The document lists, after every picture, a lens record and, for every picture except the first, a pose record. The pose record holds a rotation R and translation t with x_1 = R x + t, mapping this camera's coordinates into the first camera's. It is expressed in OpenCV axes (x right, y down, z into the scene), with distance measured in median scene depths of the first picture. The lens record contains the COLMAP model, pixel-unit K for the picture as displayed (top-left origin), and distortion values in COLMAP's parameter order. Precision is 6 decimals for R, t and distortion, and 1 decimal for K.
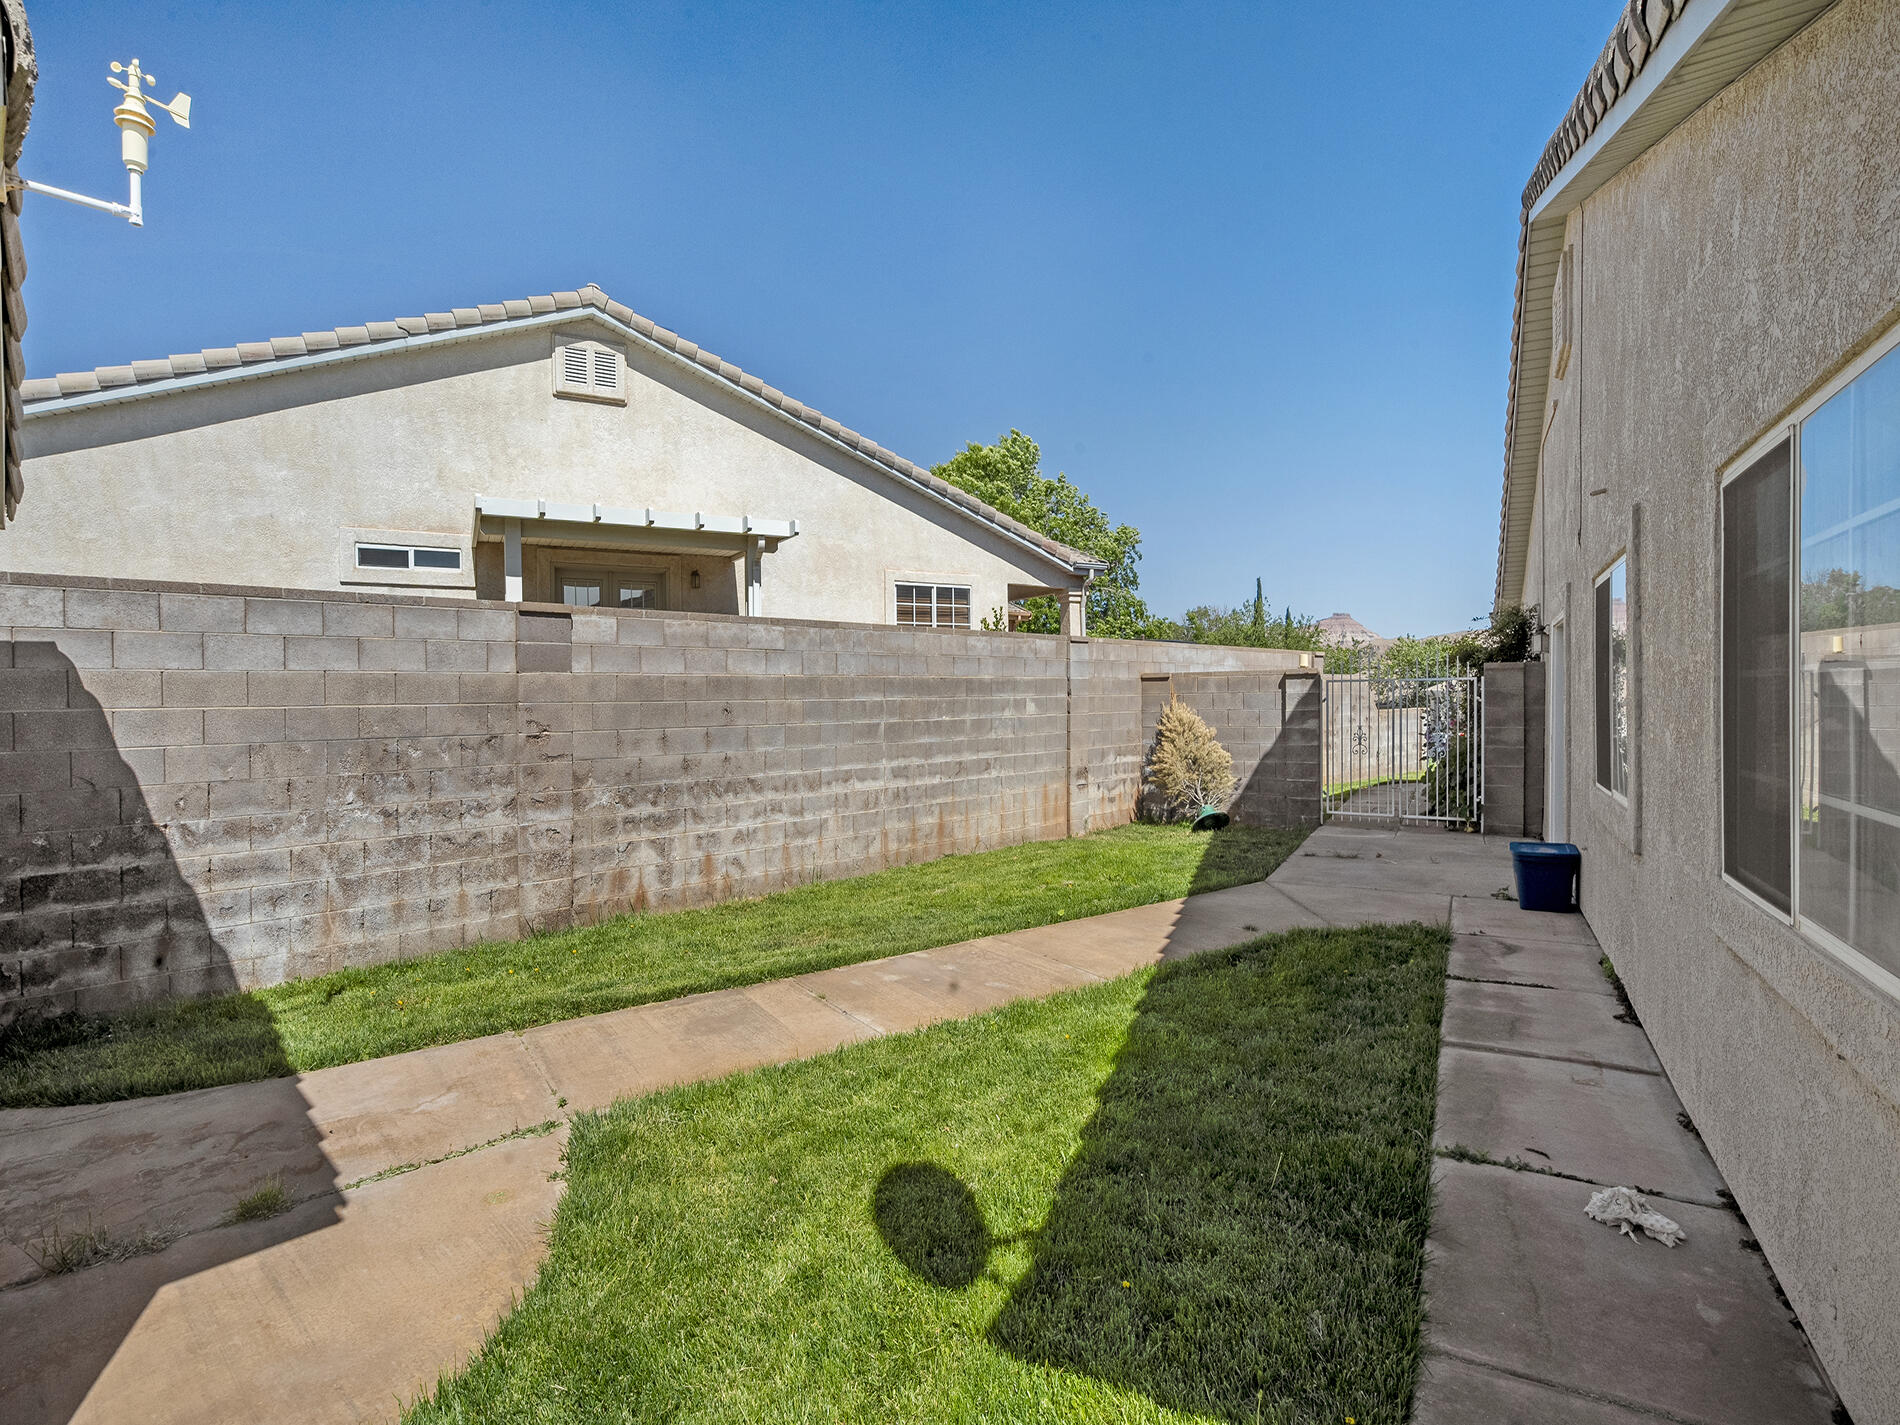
lens RADIAL K [[923.8, 0, 953.6], [0, 923.8, 712.1], [0, 0, 1]] dist [-0.004805, -0.000094]
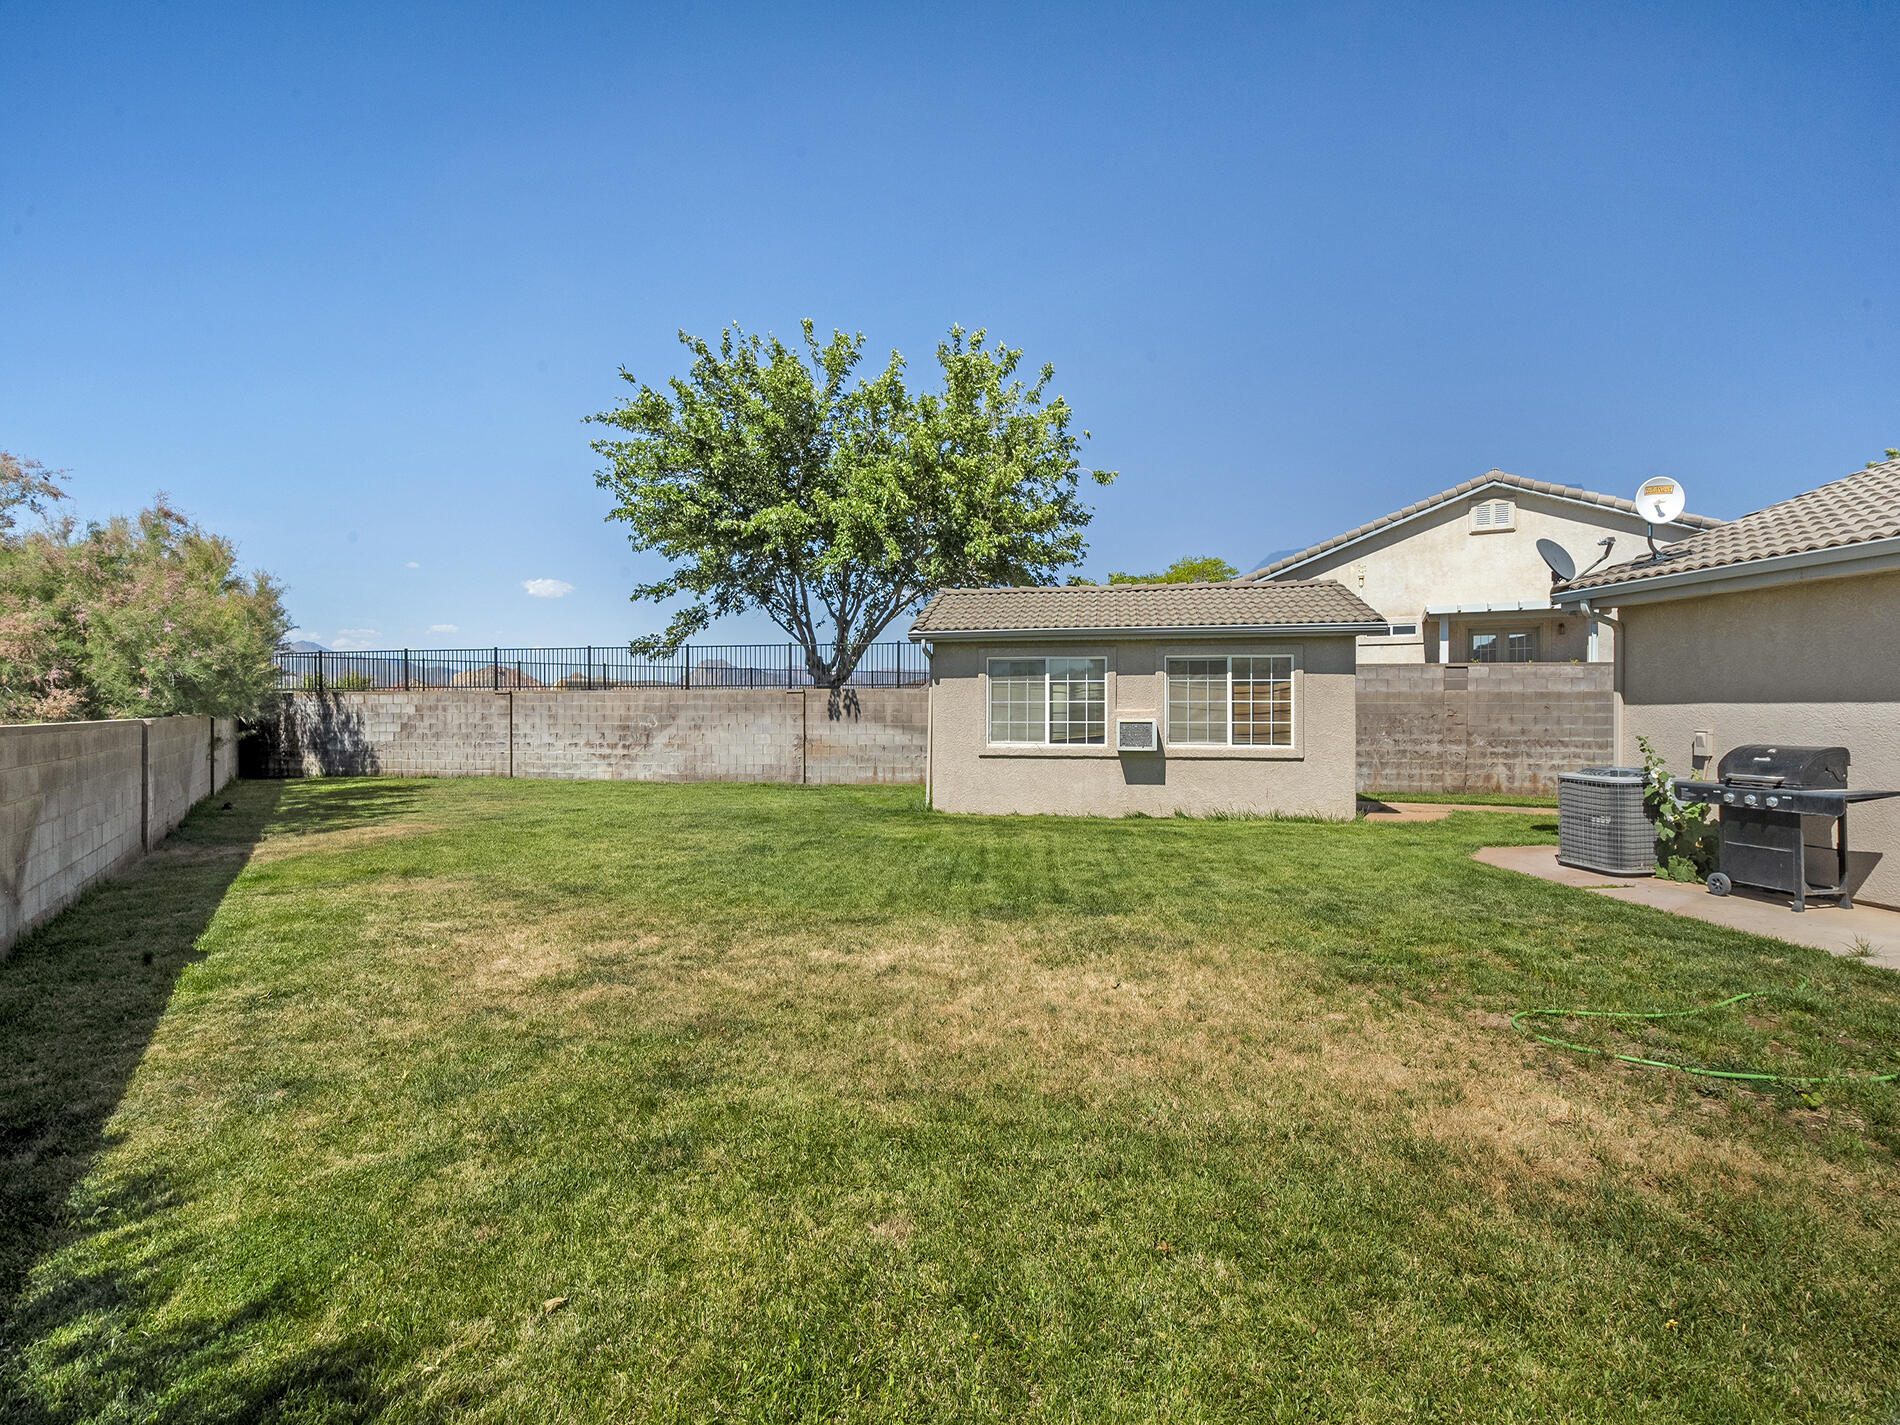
lens RADIAL K [[855.0, 0, 948.9], [0, 855.0, 708.8], [0, 0, 1]] dist [-0.002397, 0.000157]
pose [[0.565326, 0.015067, -0.824730, 0.519647], [-0.020907, 0.999774, 0.003934, 0.019902], [0.824603, 0.015018, 0.565513, -1.085209]]
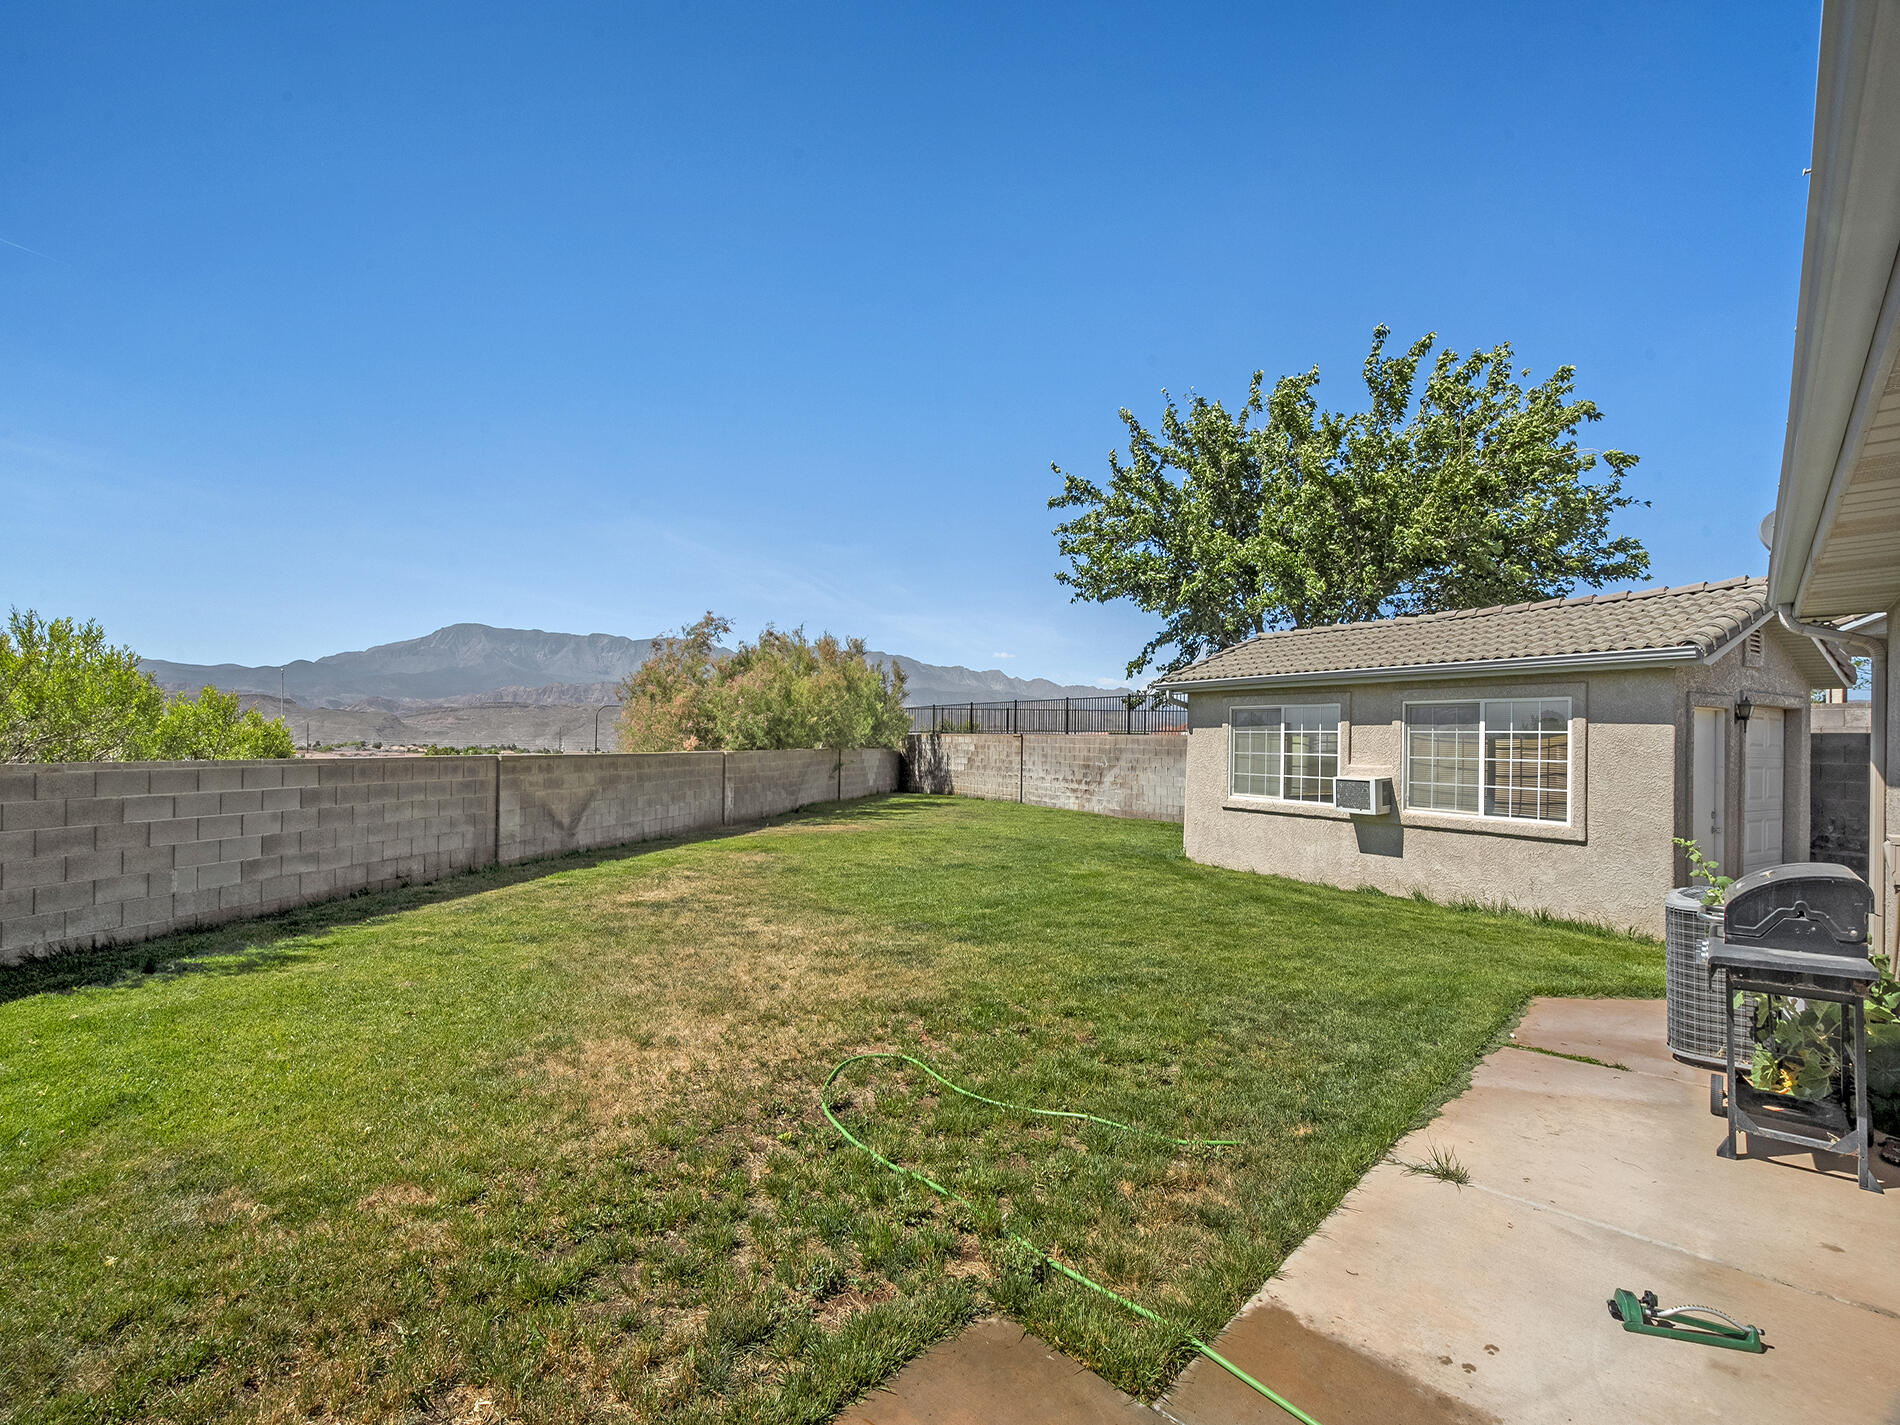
lens RADIAL K [[857.8, 0, 943.2], [0, 857.8, 723.0], [0, 0, 1]] dist [0.000267, 0.000220]
pose [[-0.249147, -0.008542, -0.968428, 0.831797], [-0.028434, 0.999595, -0.001502, -0.018684], [0.968048, 0.027162, -0.249289, -0.349523]]
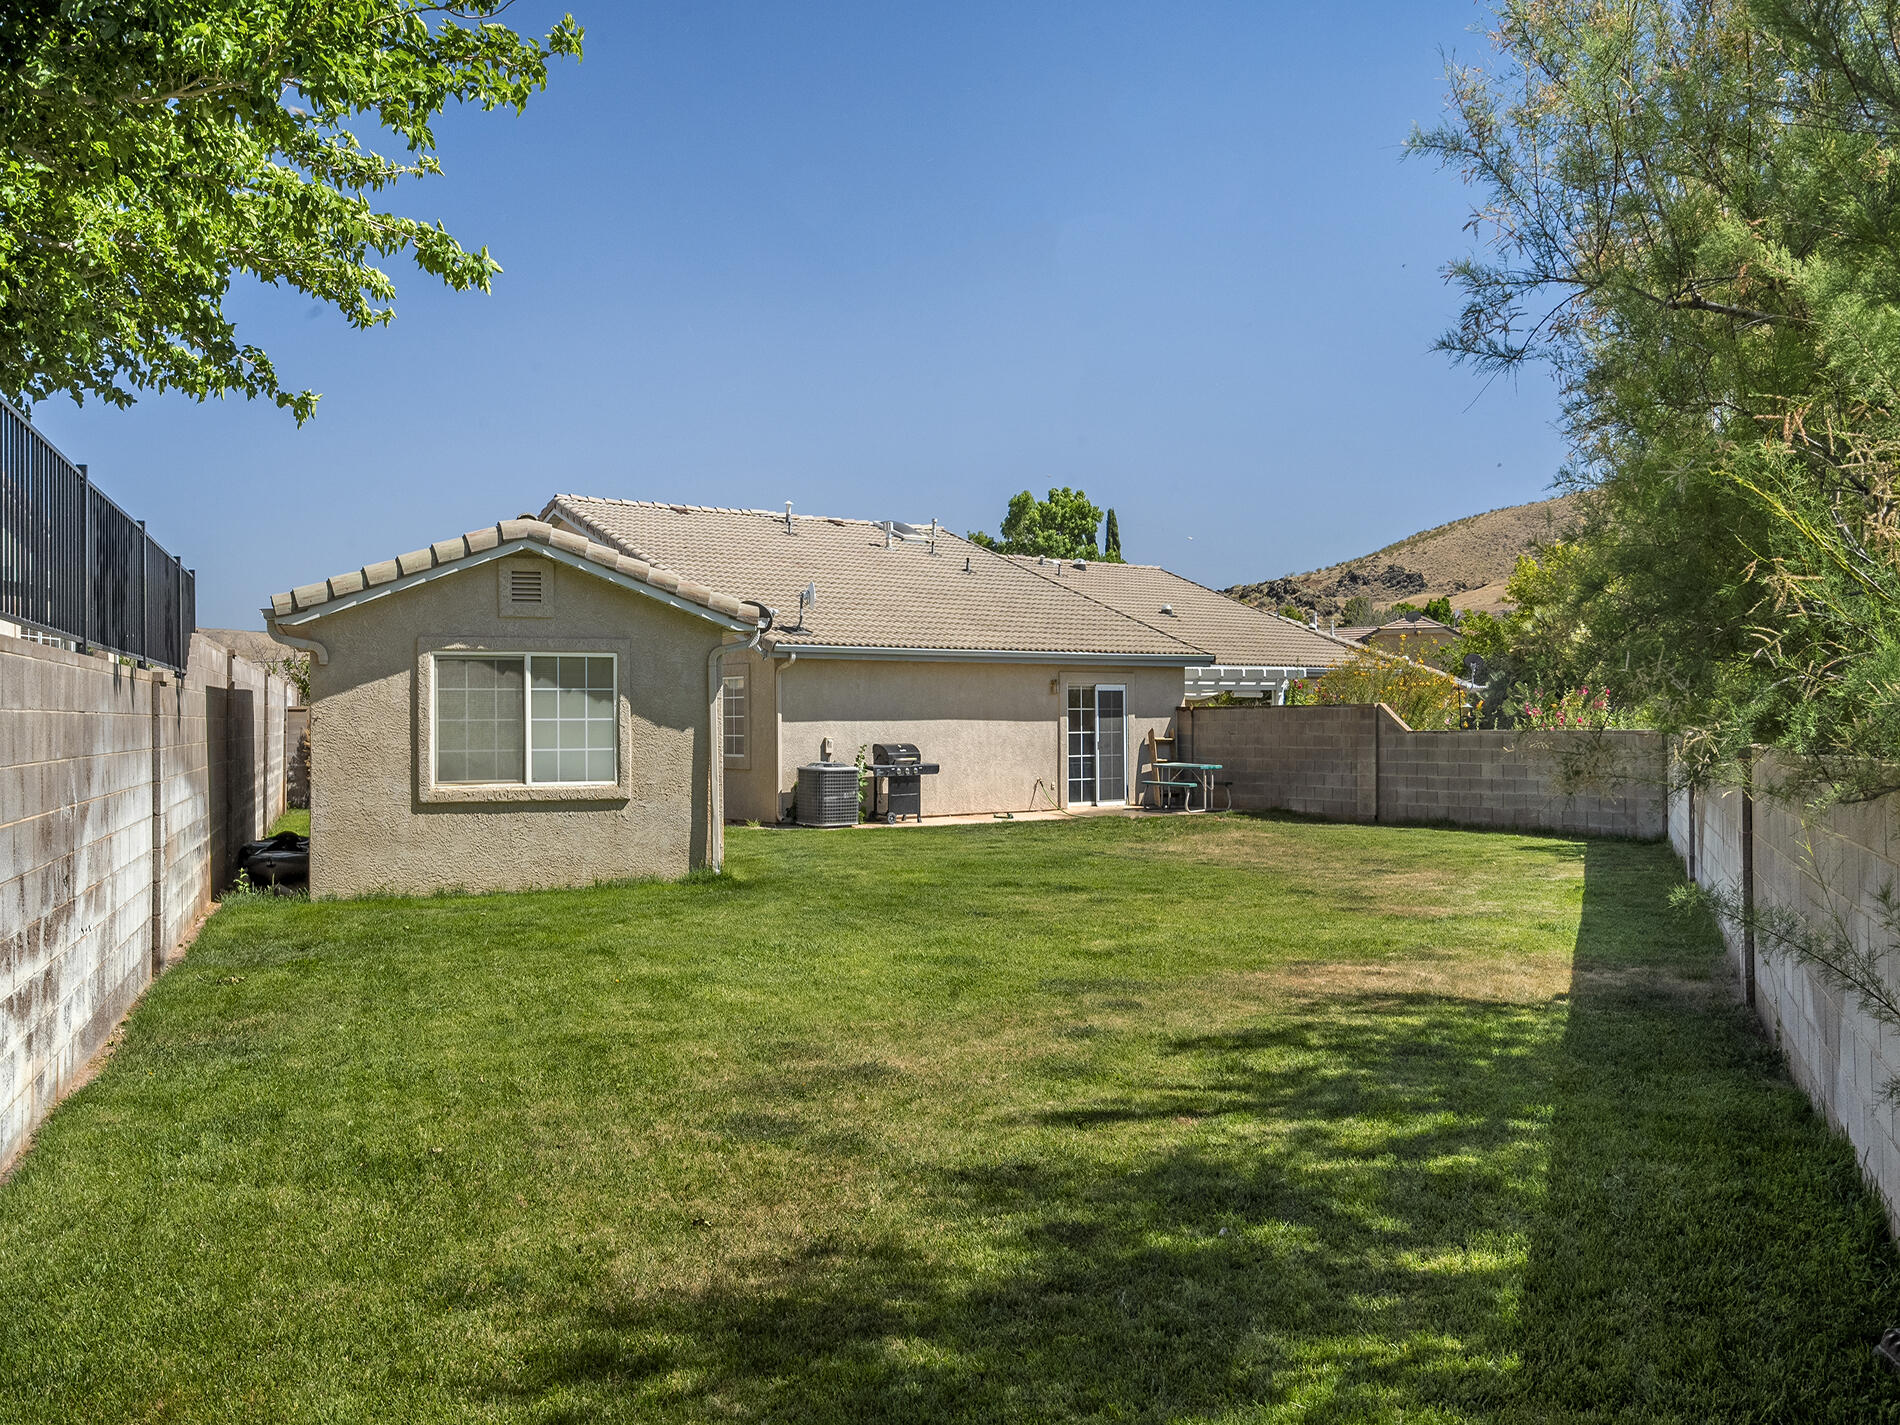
lens RADIAL K [[1560.4, 0, 950.0], [0, 1560.4, 712.5], [0, 0, 1]] dist [0.007274, -0.001960]
pose [[0.410037, 0.017440, 0.911902, -2.143549], [0.011812, 0.999632, -0.024430, 0.054410], [-0.911992, 0.020788, 0.409680, -1.255454]]
